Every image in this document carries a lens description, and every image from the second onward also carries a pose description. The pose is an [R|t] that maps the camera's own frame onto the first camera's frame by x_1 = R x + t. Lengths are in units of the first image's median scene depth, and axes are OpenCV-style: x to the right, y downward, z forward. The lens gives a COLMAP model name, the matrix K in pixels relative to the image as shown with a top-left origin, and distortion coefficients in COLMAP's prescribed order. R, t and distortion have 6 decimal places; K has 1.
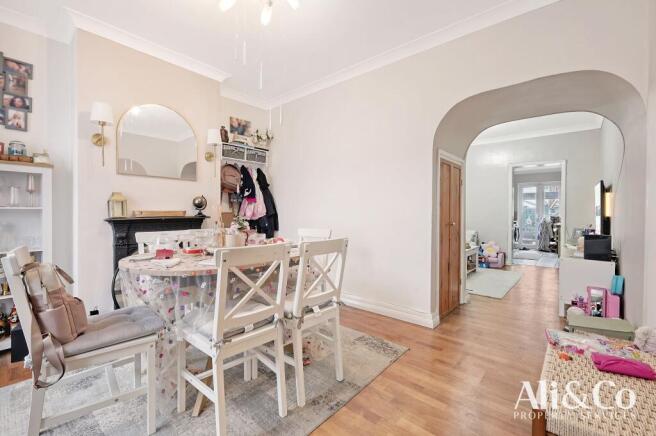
lens RADIAL K [[285.6, 0, 330.7], [0, 285.6, 214.0], [0, 0, 1]] dist [0.000242, 0.000103]
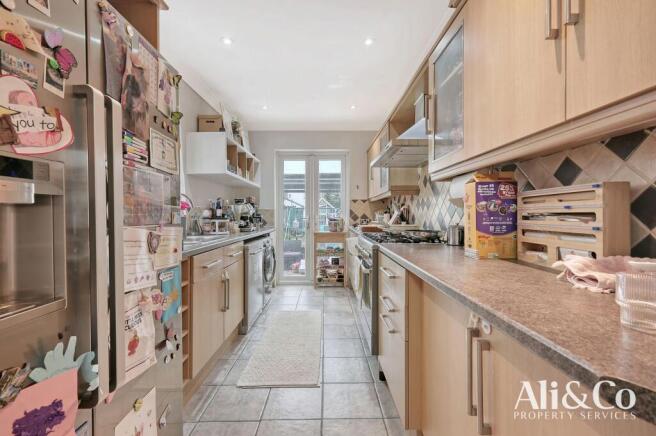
lens RADIAL K [[285.6, 0, 327.5], [0, 285.6, 215.3], [0, 0, 1]] dist [0.000242, 0.000103]
pose [[0.756010, -0.004774, 0.654543, 0.430032], [0.005831, 0.999983, 0.000559, 0.001445], [-0.654534, 0.003393, 0.756025, 0.610309]]
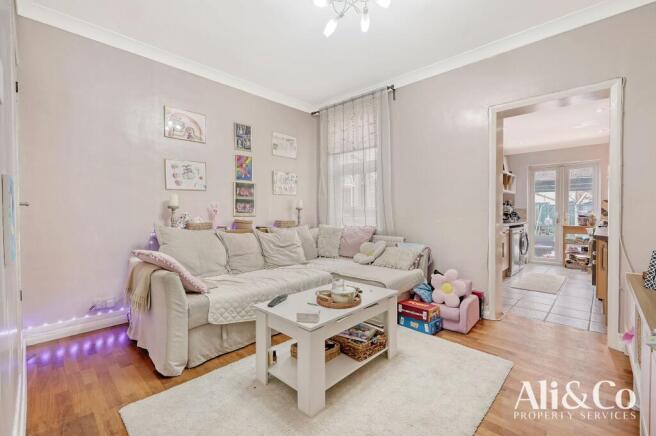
lens RADIAL K [[285.6, 0, 324.6], [0, 285.6, 214.3], [0, 0, 1]] dist [0.000242, 0.000103]
pose [[0.997843, -0.003196, -0.065566, 0.240088], [0.003512, 0.999983, 0.004712, 0.000451], [0.065550, -0.004932, 0.997837, 0.320842]]
